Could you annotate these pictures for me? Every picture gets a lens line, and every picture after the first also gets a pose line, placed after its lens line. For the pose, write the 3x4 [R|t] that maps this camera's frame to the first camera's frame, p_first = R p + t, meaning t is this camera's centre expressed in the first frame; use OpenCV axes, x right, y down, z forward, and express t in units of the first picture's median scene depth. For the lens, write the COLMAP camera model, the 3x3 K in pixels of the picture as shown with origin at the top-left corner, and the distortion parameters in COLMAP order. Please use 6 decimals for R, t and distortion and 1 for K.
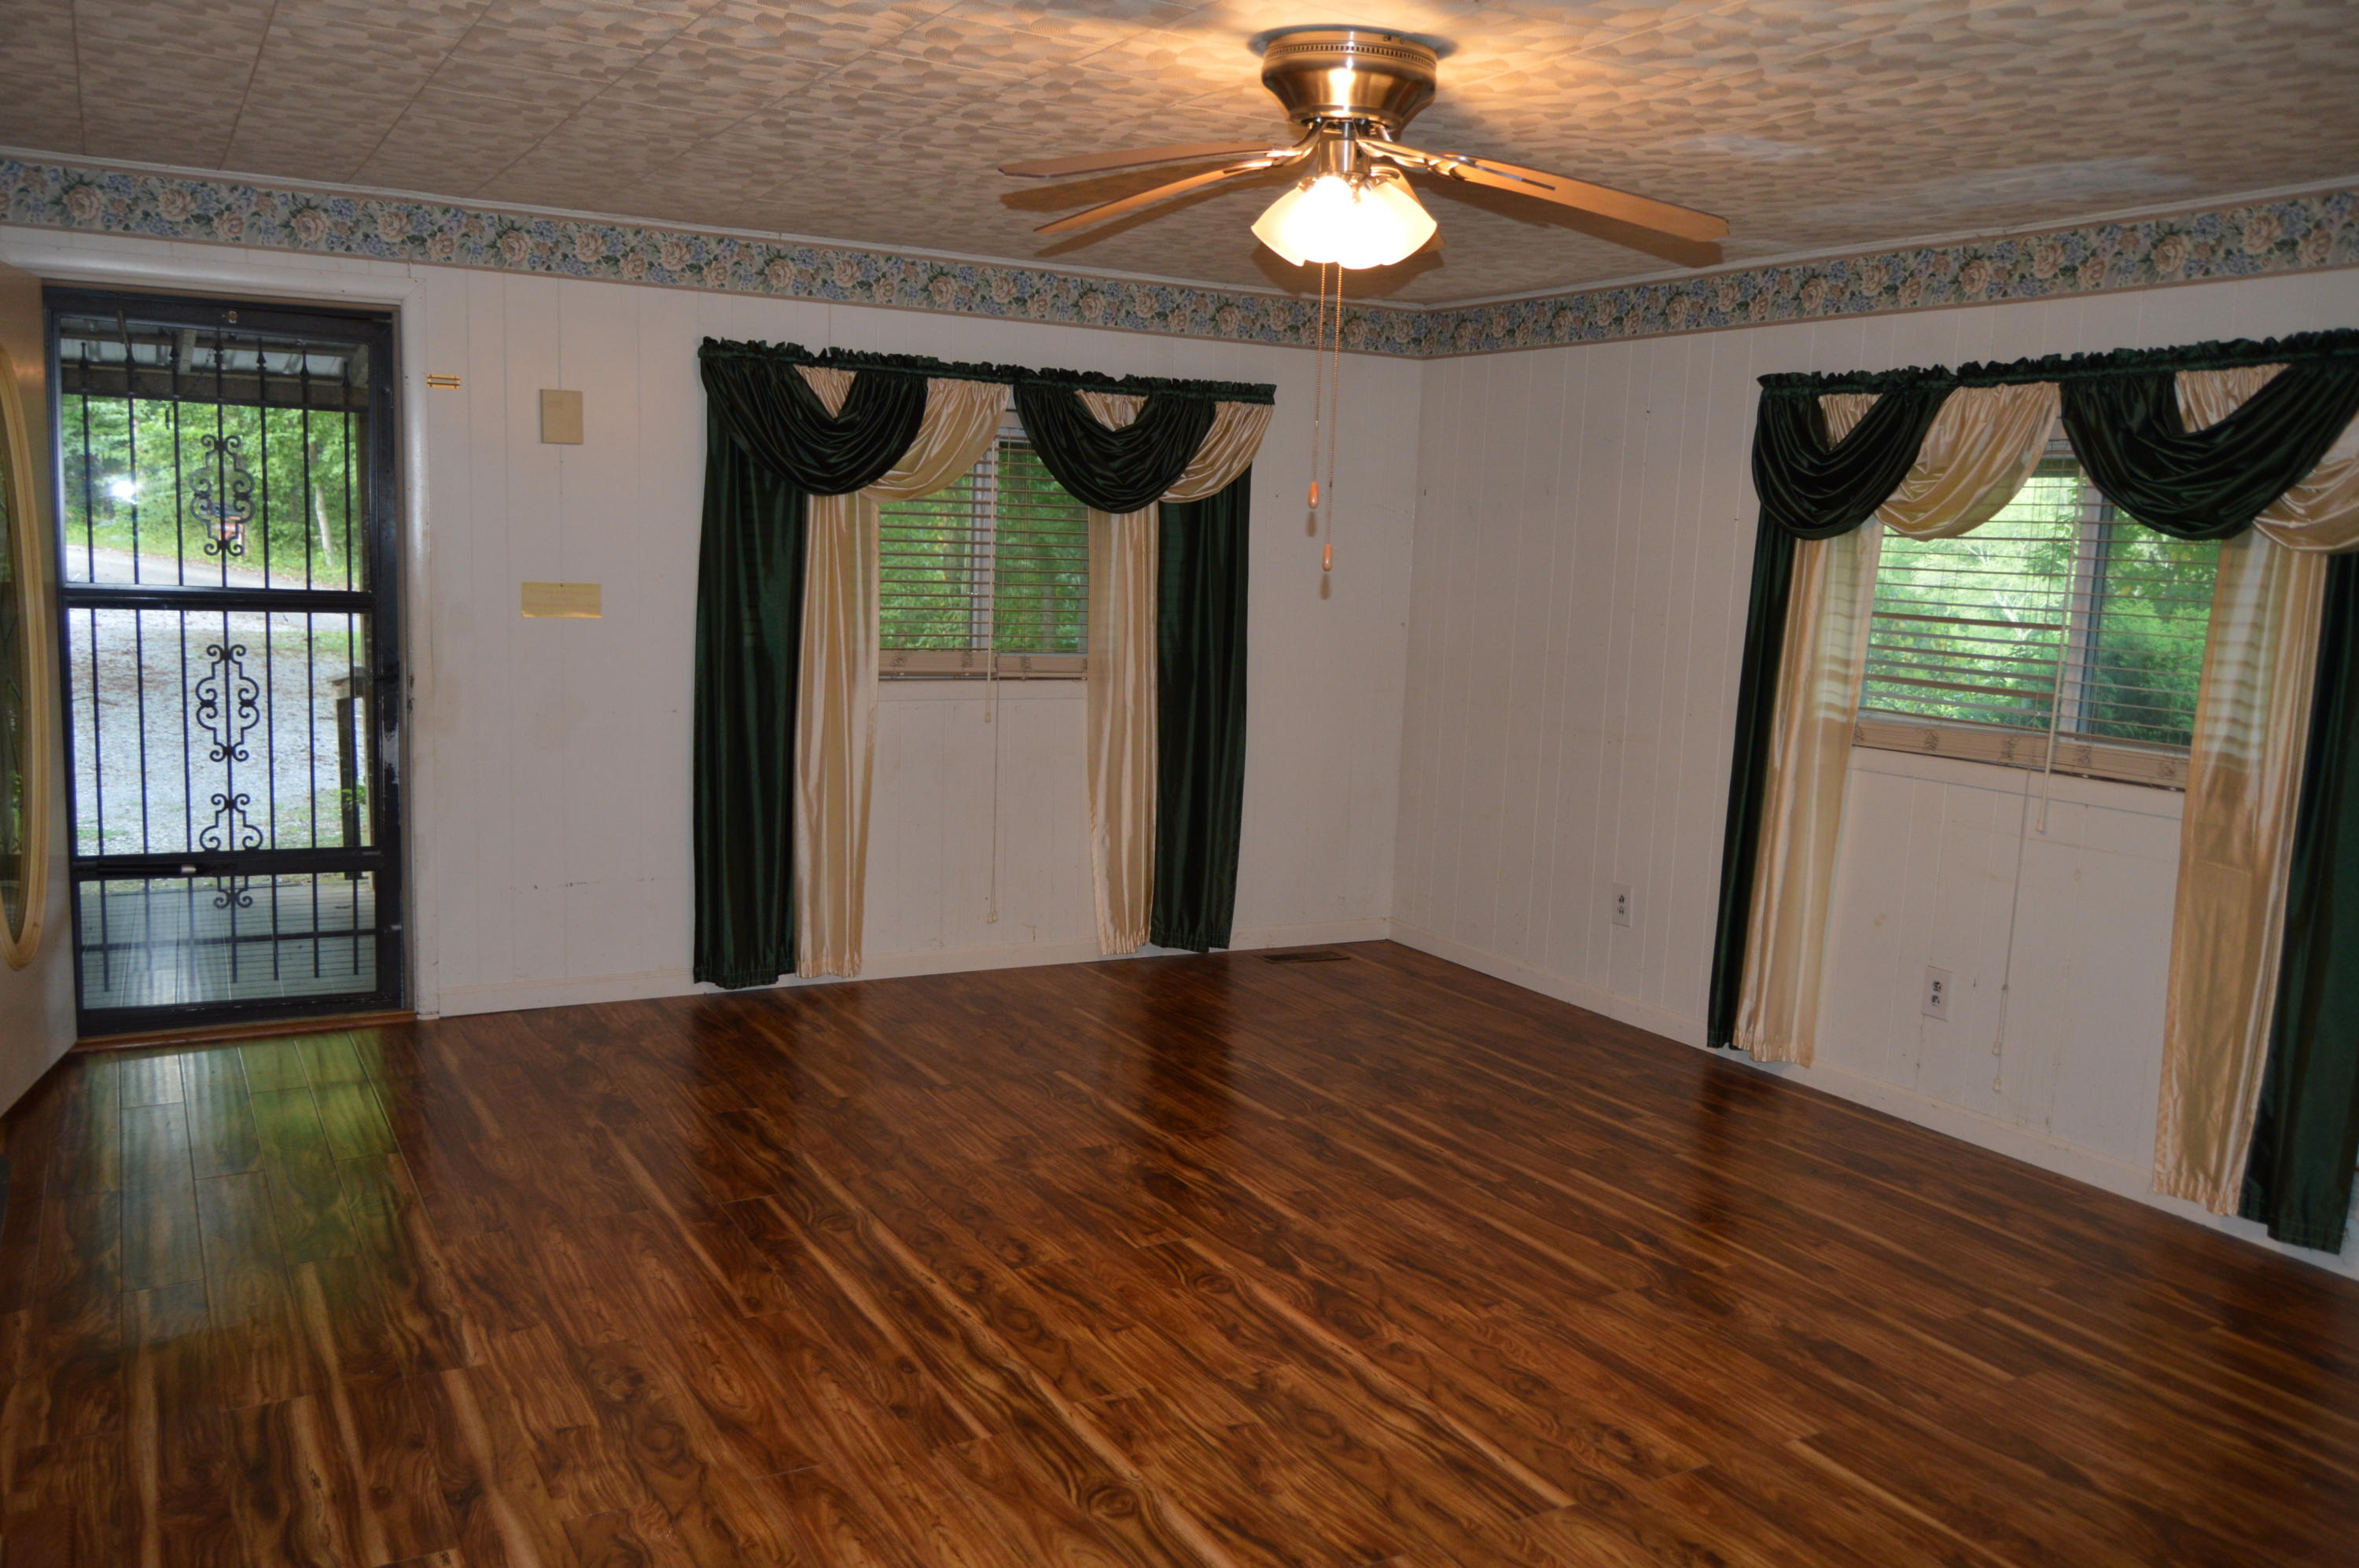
lens RADIAL K [[1858.4, 0, 1176.3], [0, 1858.4, 848.3], [0, 0, 1]] dist [-0.019669, 0.012136]
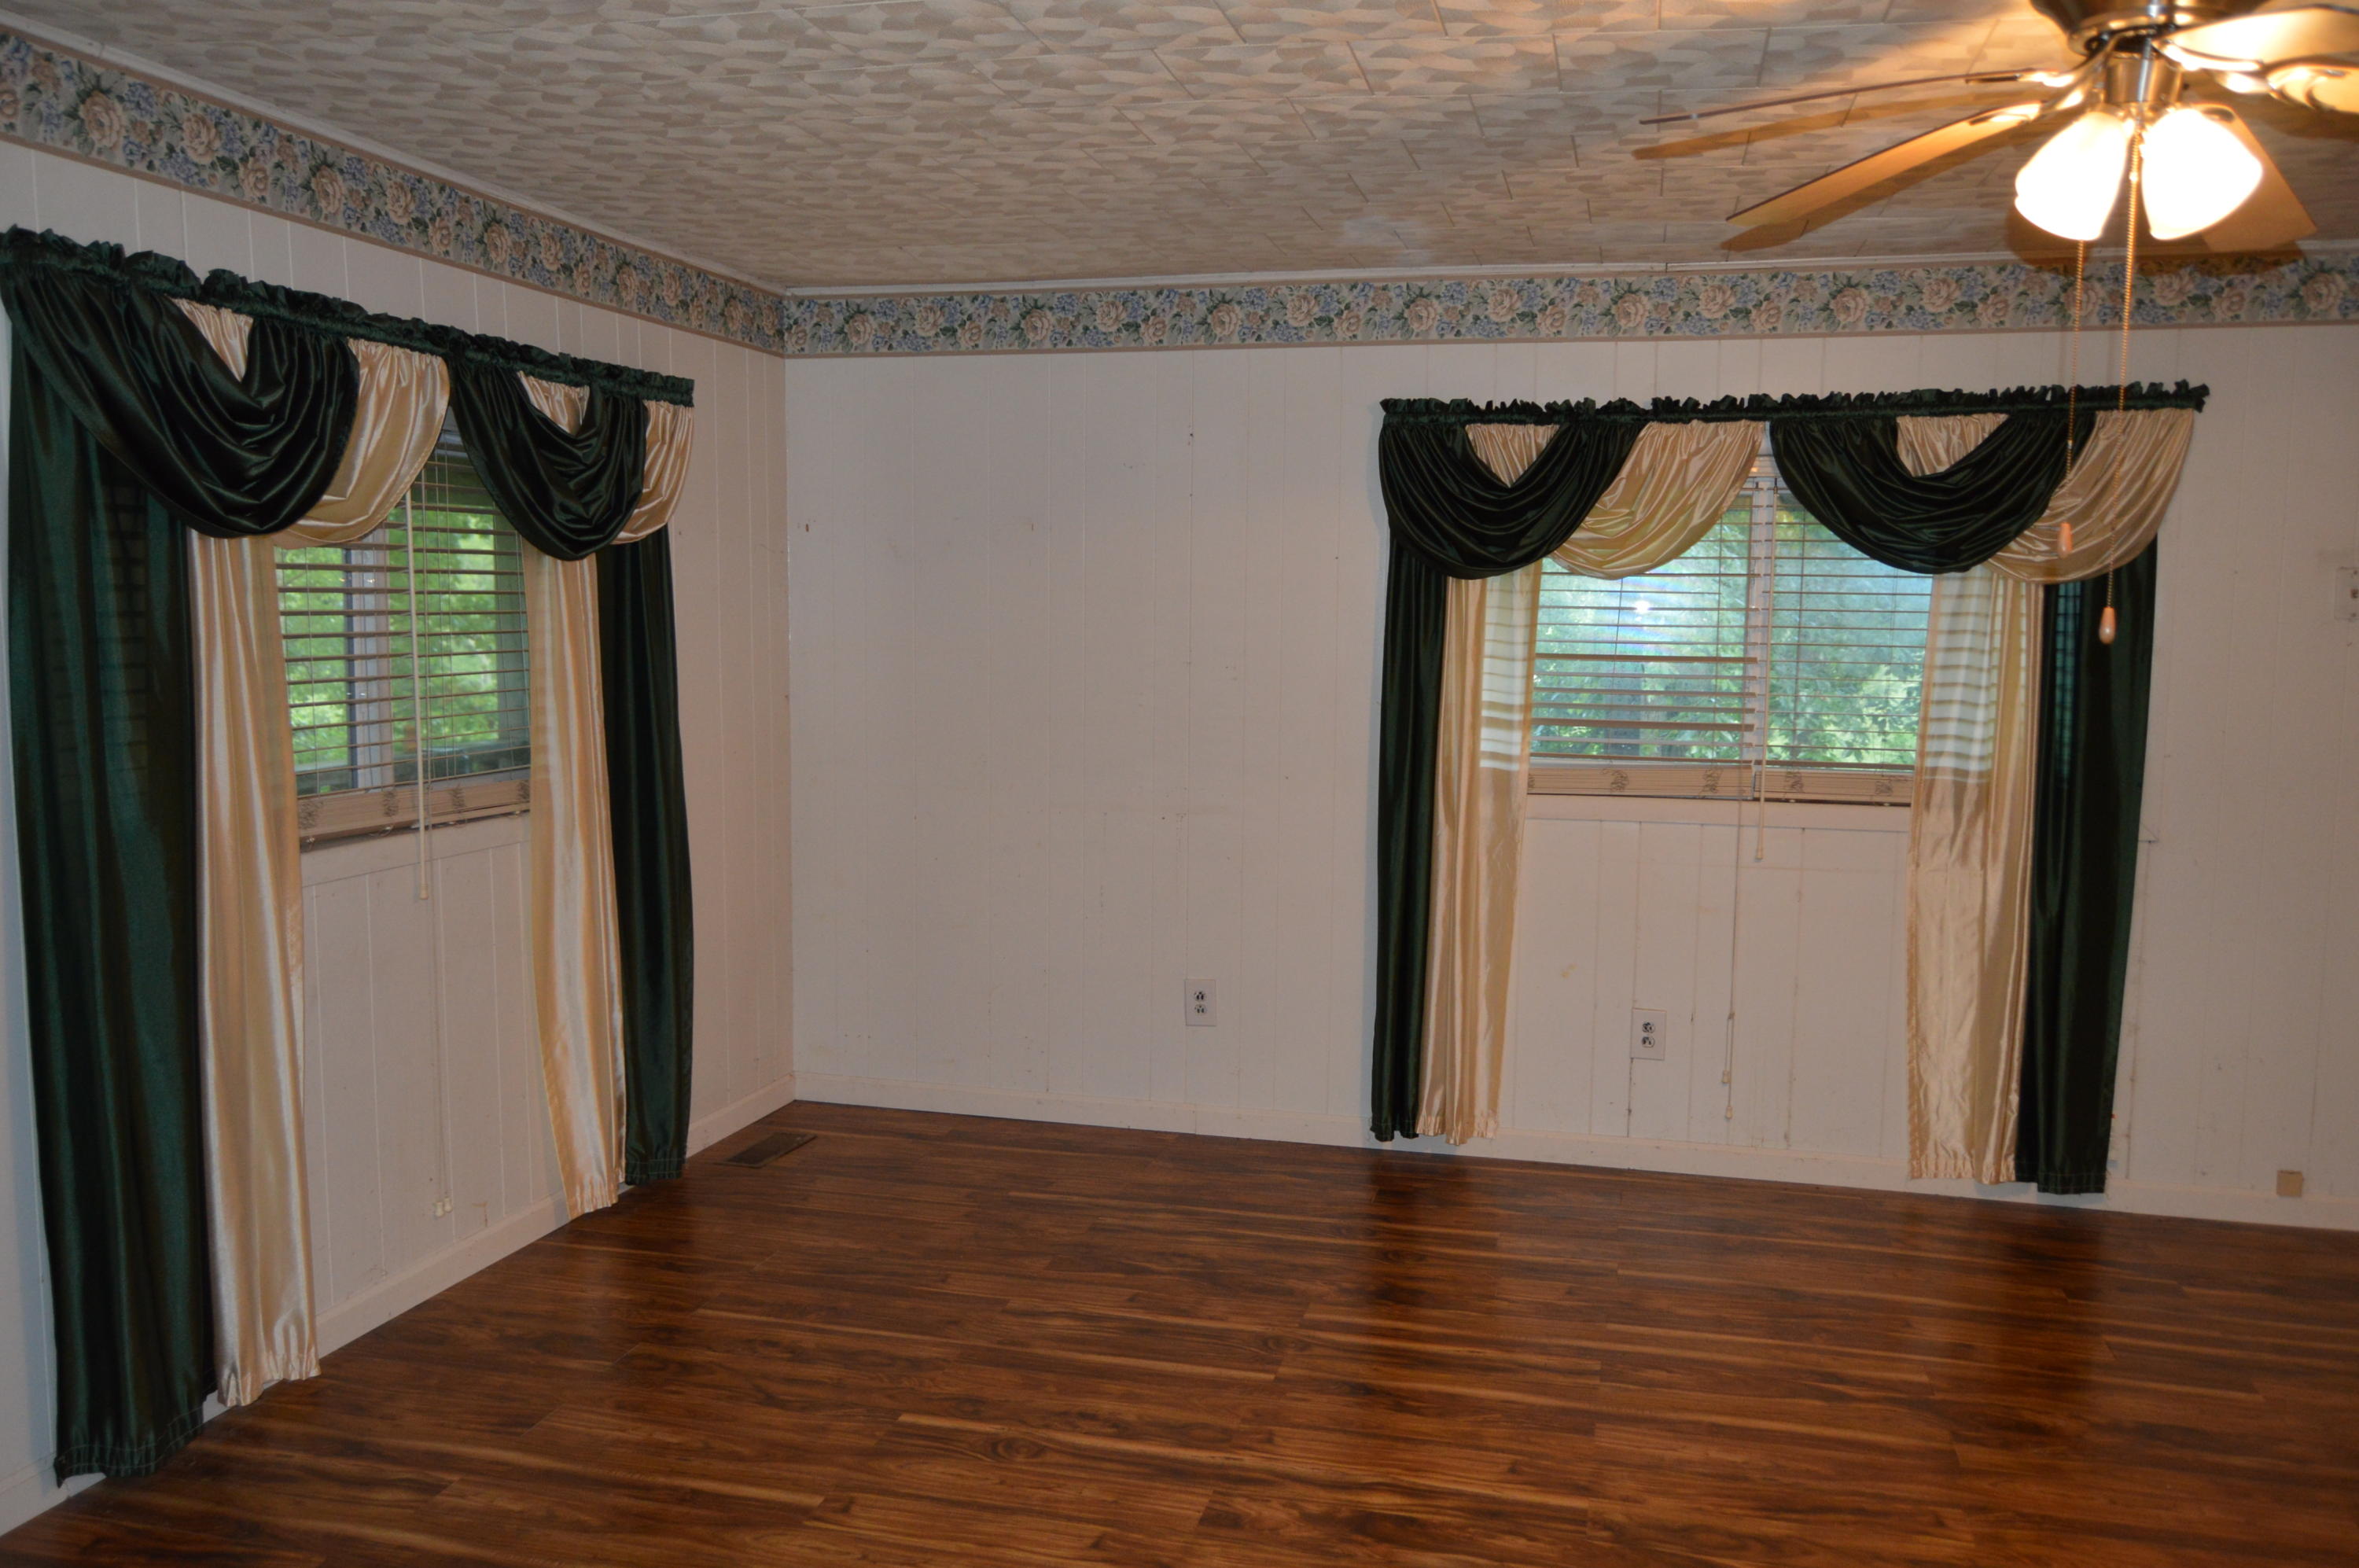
lens RADIAL K [[1858.4, 0, 1162.2], [0, 1858.4, 830.1], [0, 0, 1]] dist [-0.019669, 0.012136]
pose [[0.690585, -0.117818, 0.713590, -0.471245], [0.134554, 0.990347, 0.033297, -0.099619], [-0.710625, 0.073022, 0.699772, 0.497798]]
